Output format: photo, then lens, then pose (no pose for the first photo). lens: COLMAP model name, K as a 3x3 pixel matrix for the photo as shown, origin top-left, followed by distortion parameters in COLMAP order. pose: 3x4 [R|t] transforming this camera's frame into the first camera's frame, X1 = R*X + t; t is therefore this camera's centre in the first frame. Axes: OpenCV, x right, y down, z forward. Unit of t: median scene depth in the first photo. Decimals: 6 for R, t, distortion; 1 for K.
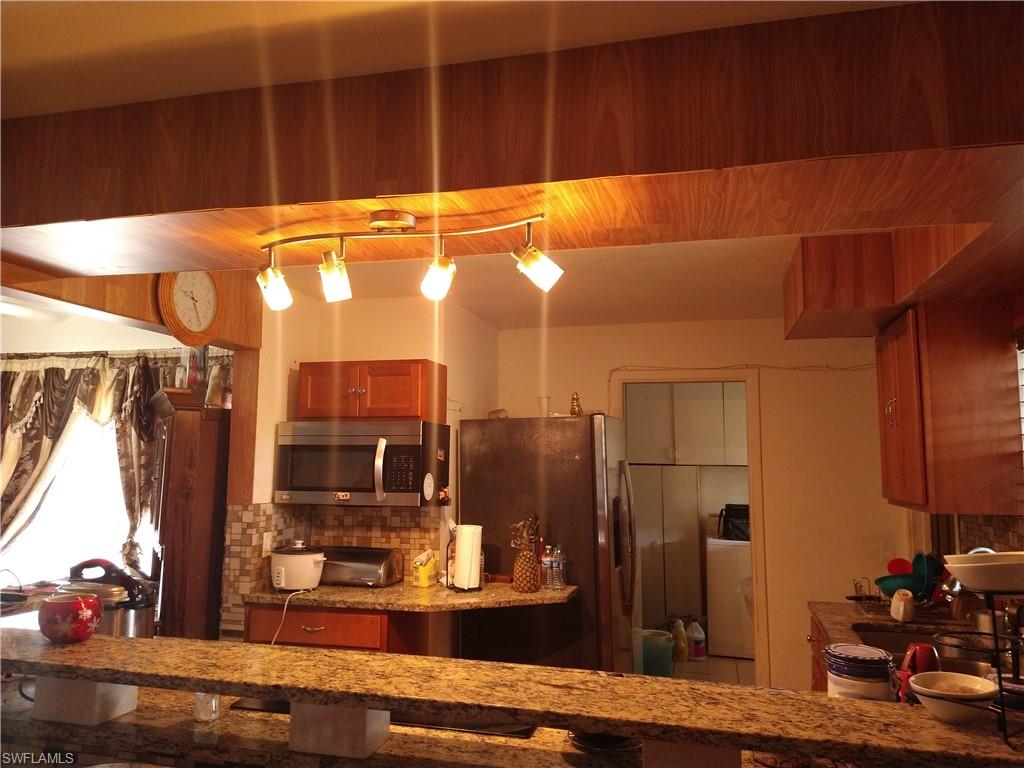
lens RADIAL K [[733.5, 0, 512.0], [0, 733.5, 384.0], [0, 0, 1]] dist [0.050021, -0.089847]
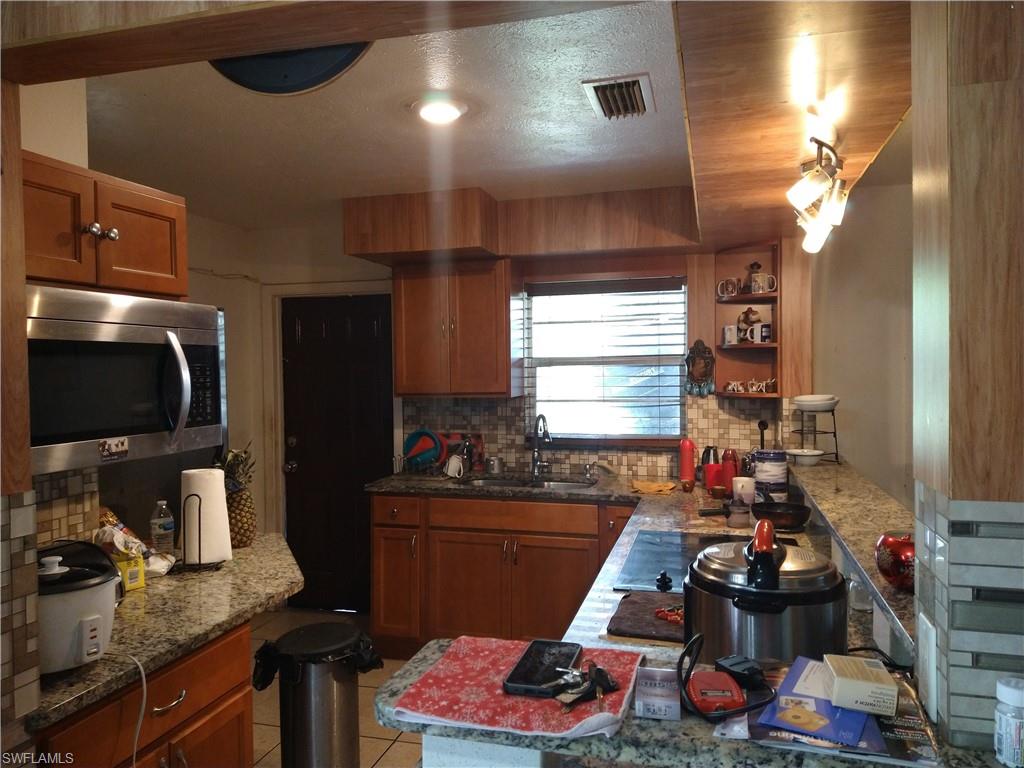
lens RADIAL K [[733.5, 0, 512.0], [0, 733.5, 384.0], [0, 0, 1]] dist [0.050021, -0.089847]
pose [[0.021006, -0.031380, 0.999287, -0.718860], [-0.086495, 0.995703, 0.033086, 0.071692], [-0.996031, -0.087129, 0.018202, 0.729301]]
